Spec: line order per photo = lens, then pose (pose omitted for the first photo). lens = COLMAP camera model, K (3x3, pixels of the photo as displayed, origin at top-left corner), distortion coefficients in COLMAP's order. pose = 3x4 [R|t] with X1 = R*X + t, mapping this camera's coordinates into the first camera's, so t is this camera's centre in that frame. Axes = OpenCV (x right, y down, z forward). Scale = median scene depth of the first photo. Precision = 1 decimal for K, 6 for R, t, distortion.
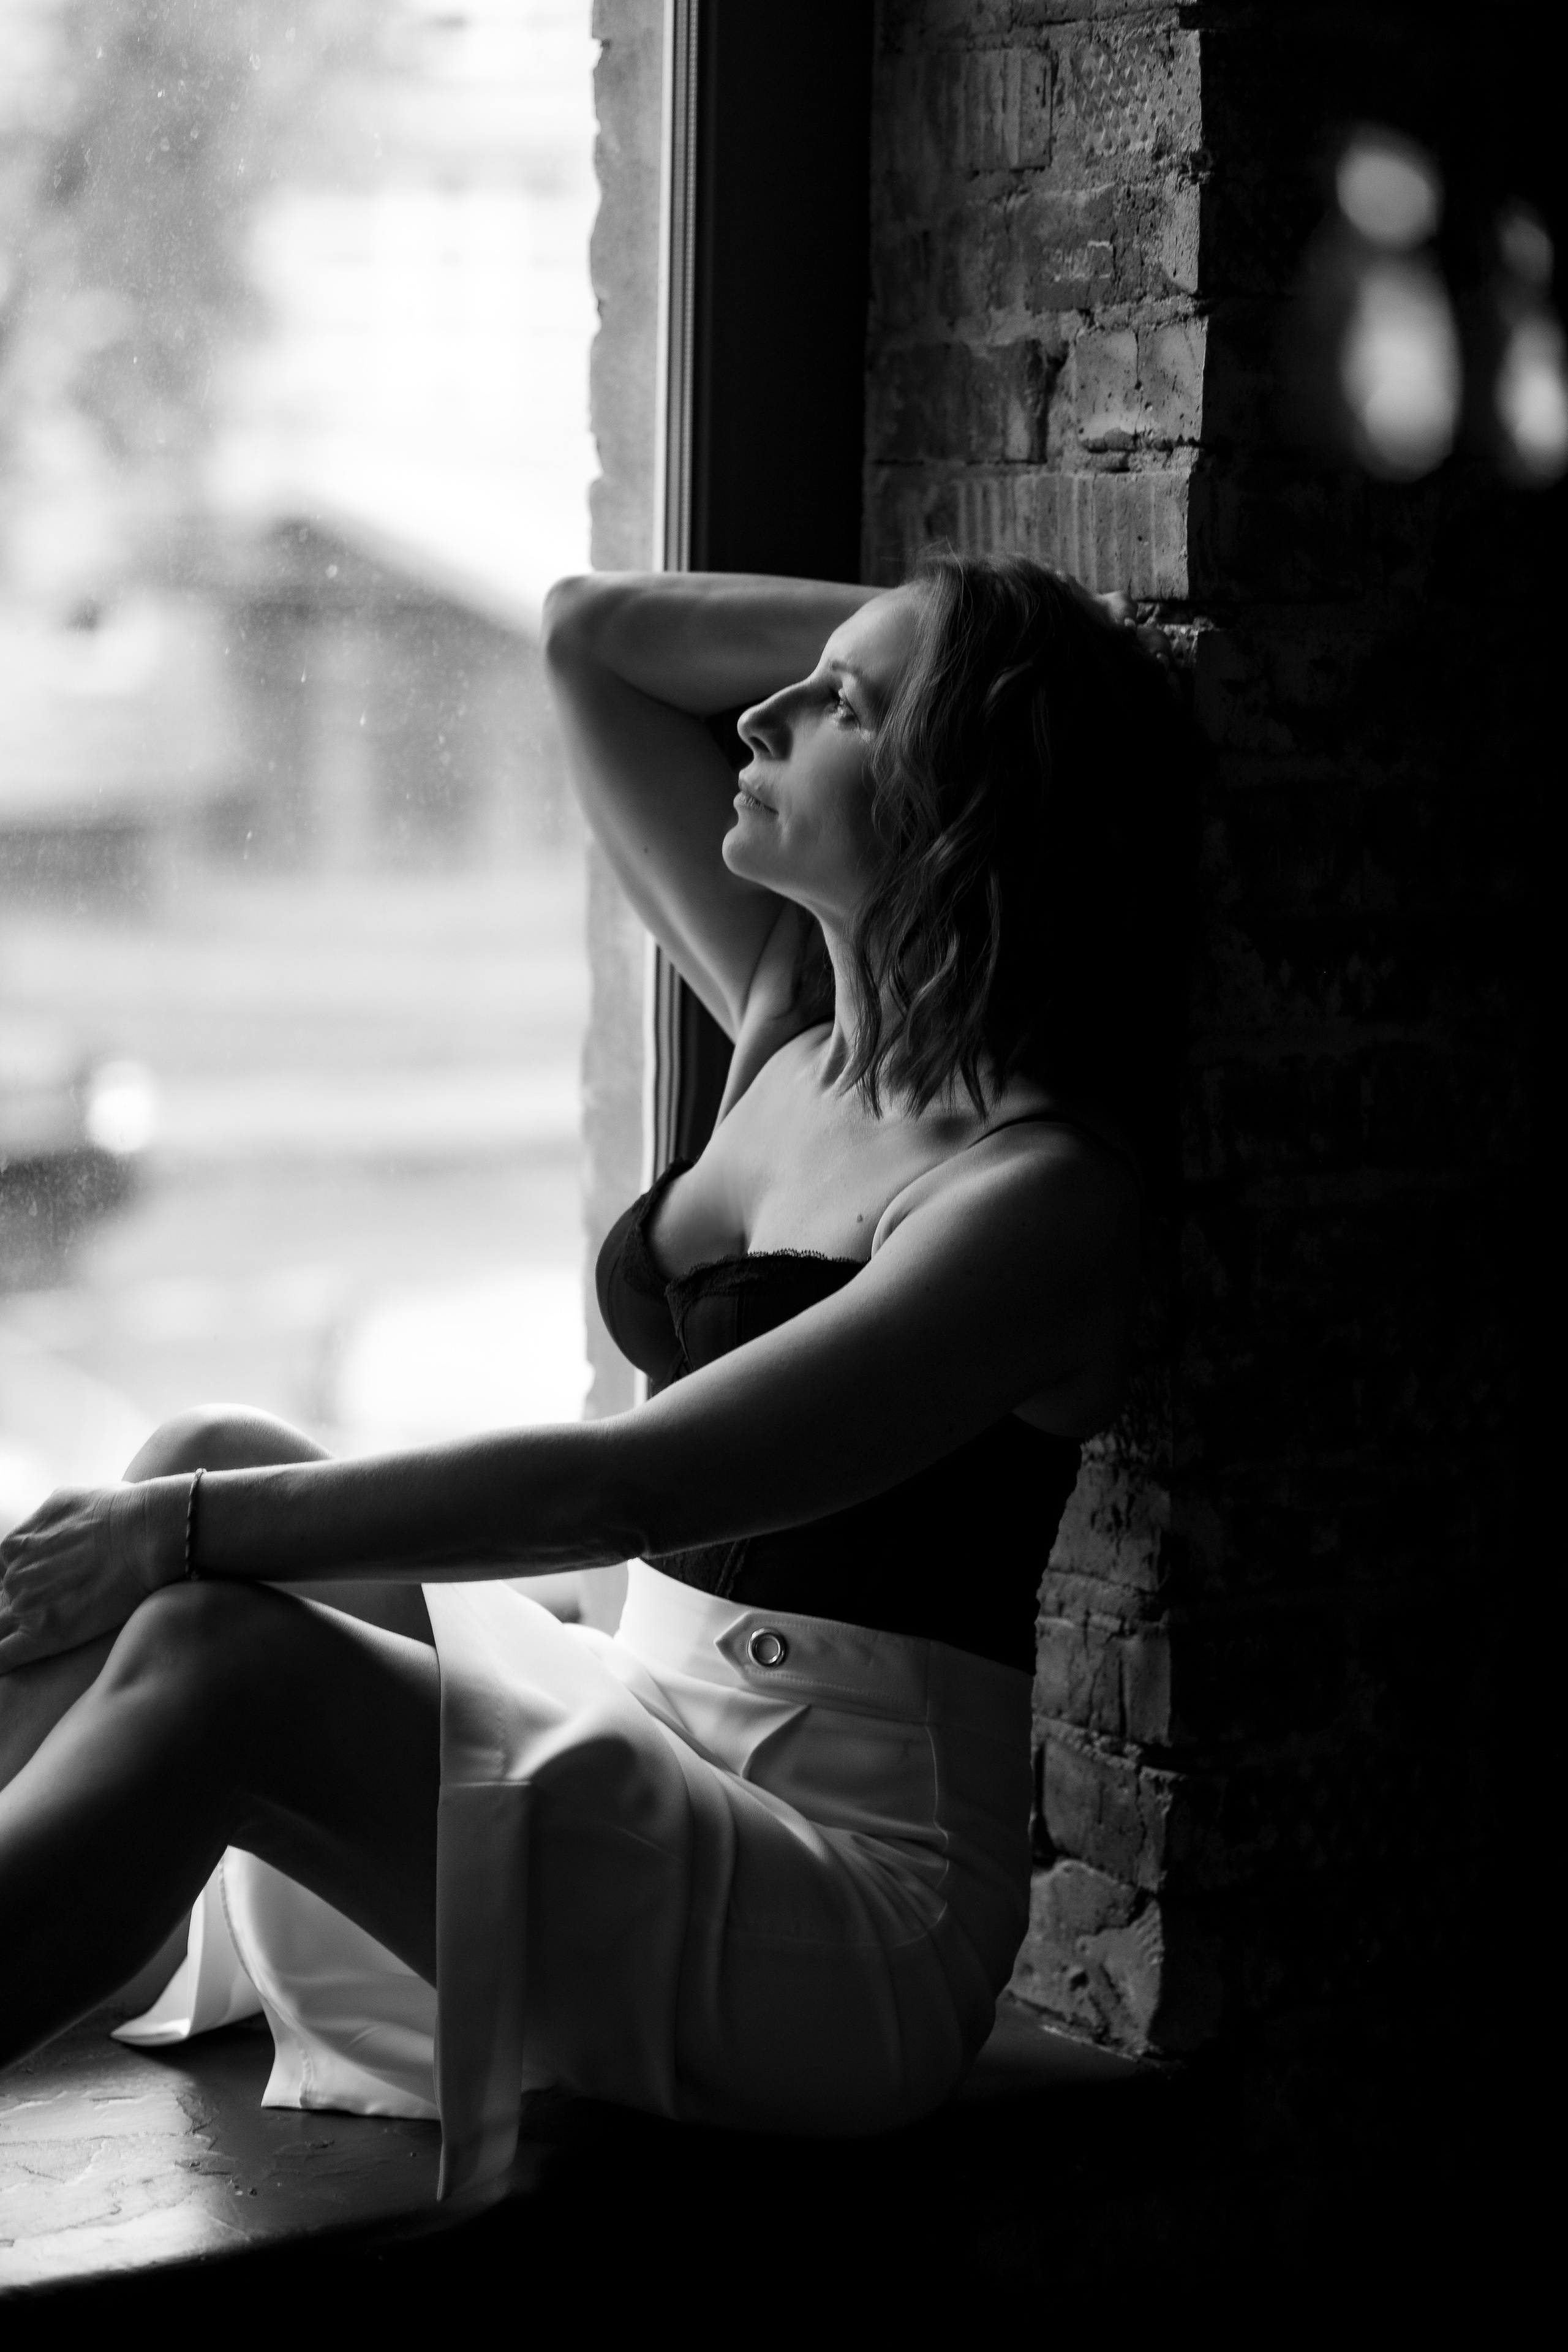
lens RADIAL K [[5547.7, 0, 784.0], [0, 5547.7, 1176.0], [0, 0, 1]] dist [-0.131650, 0.147306]
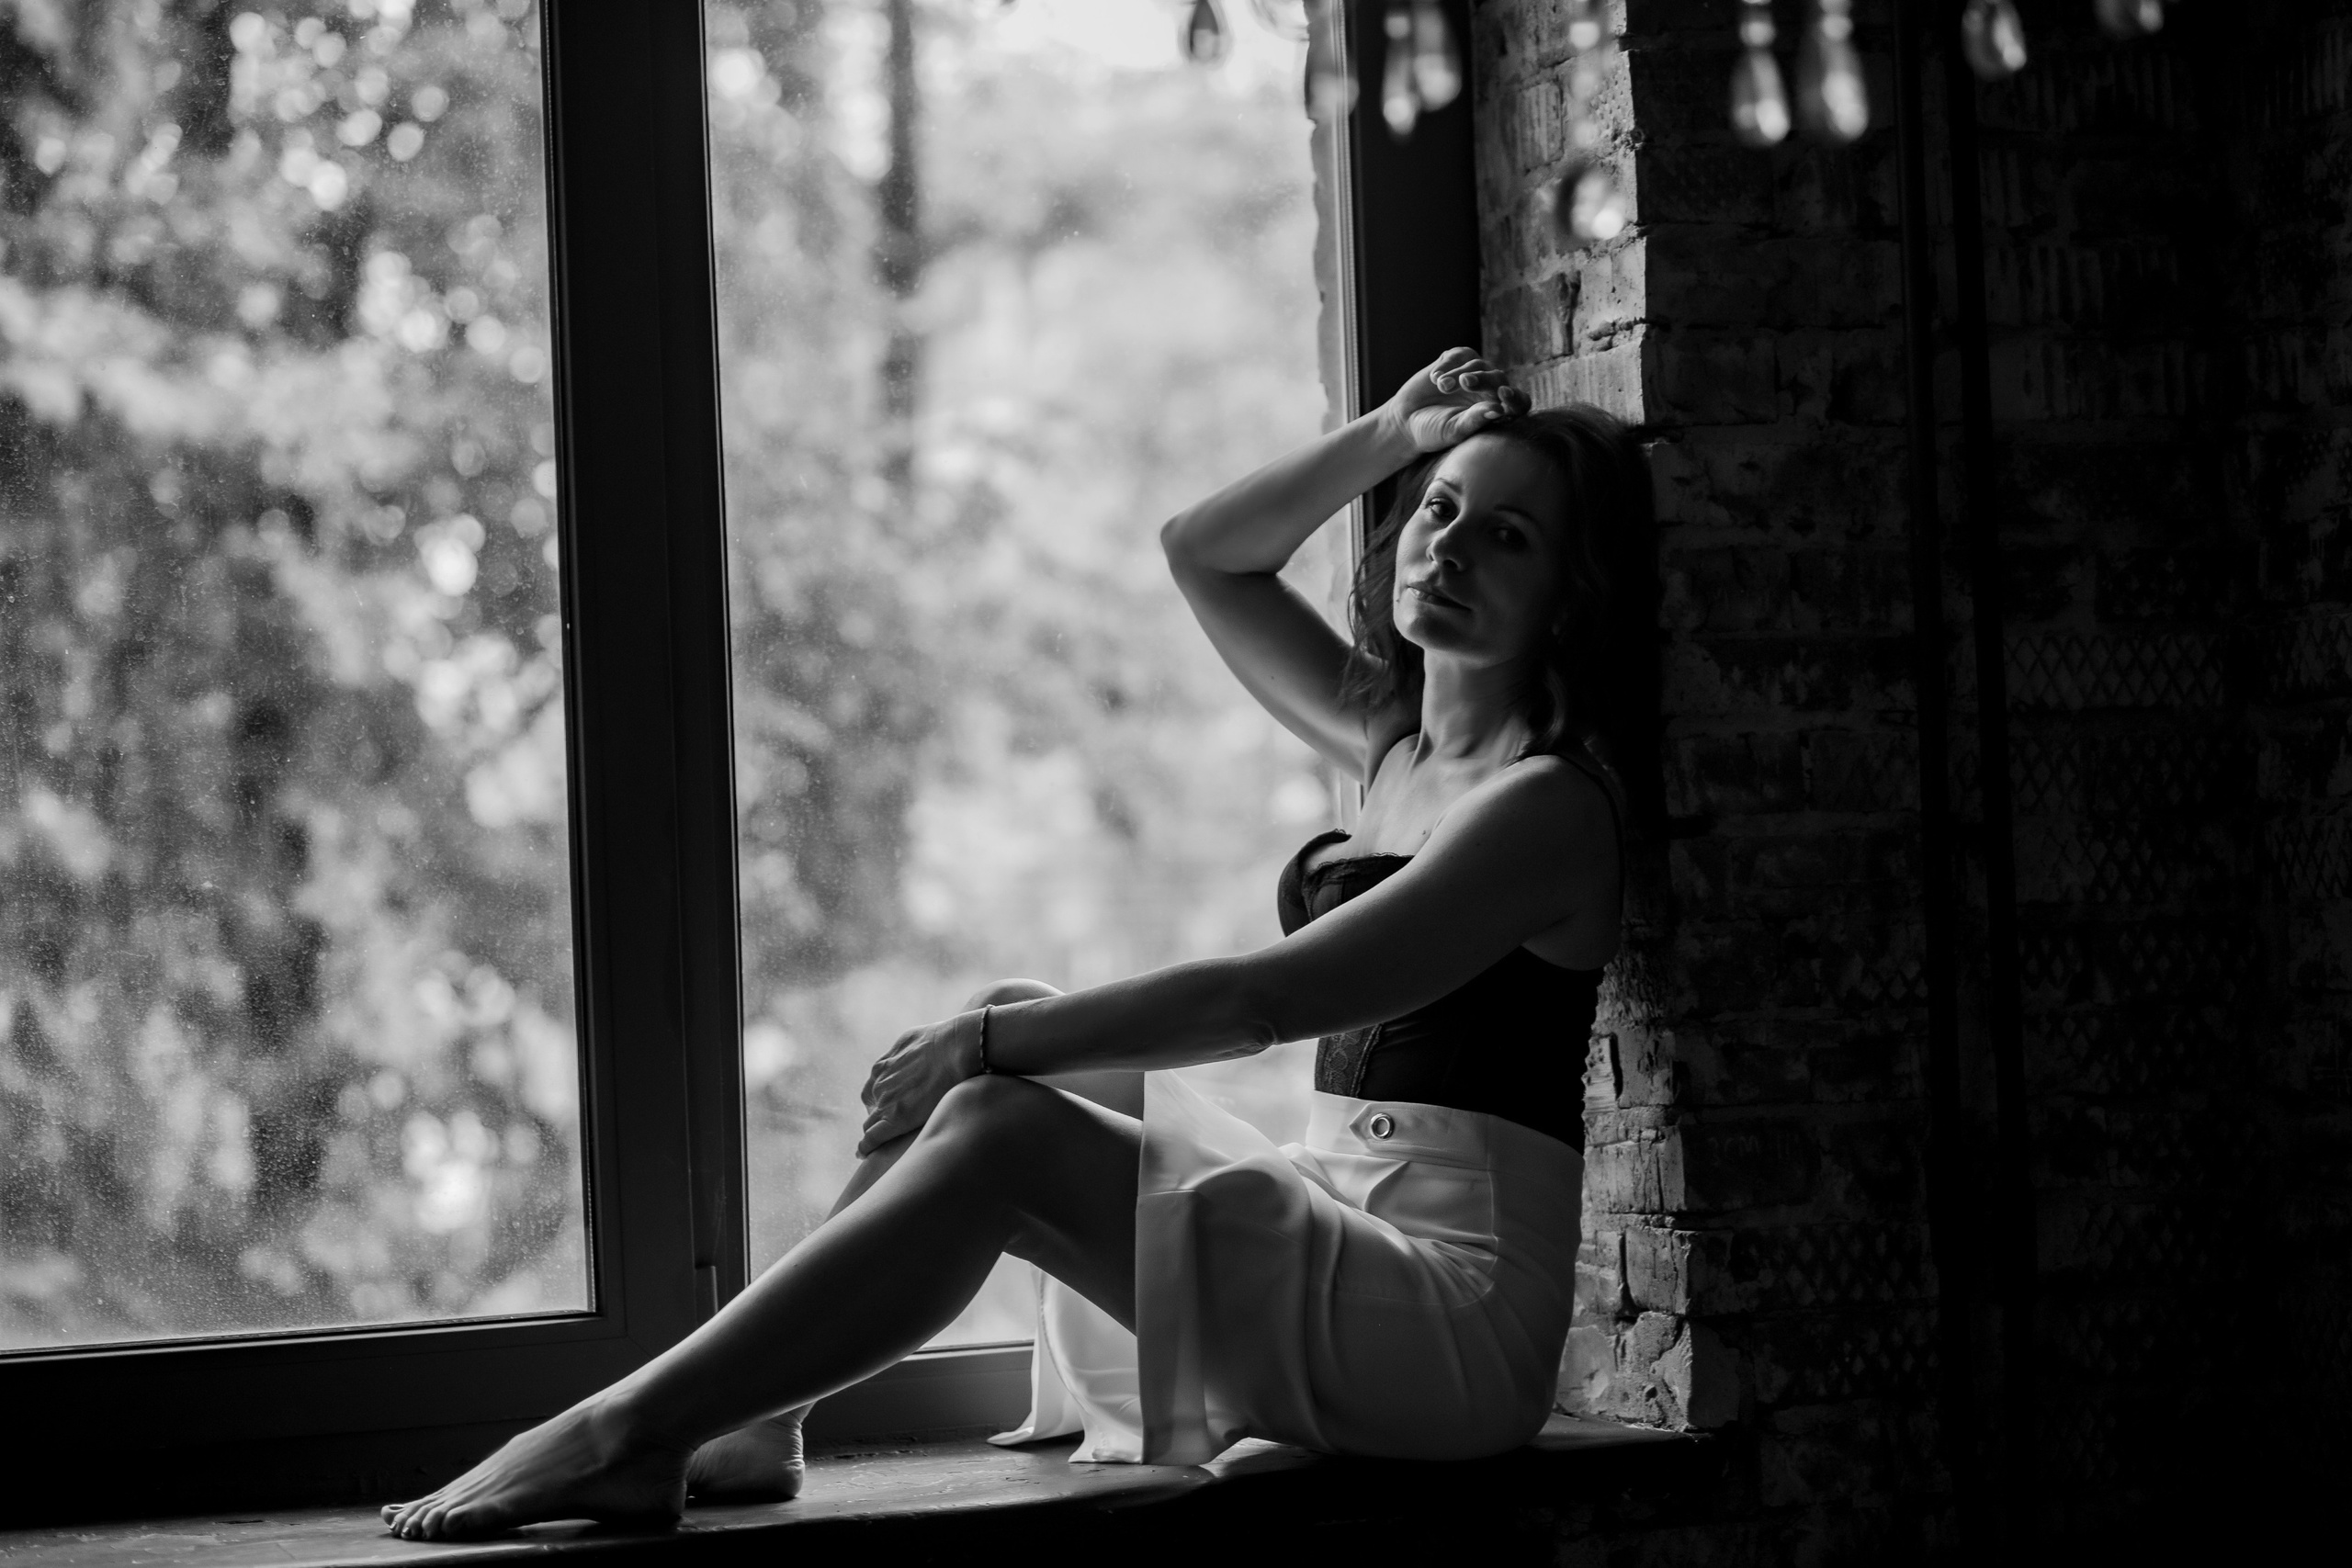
lens RADIAL K [[5547.2, 0, 1176.0], [0, 5547.2, 784.0], [0, 0, 1]] dist [-0.131650, 0.147306]
pose [[0.975192, -0.057588, -0.213737, 0.256486], [0.024872, 0.987958, -0.152708, 0.211570], [0.219957, 0.143604, 0.964882, -0.446665]]
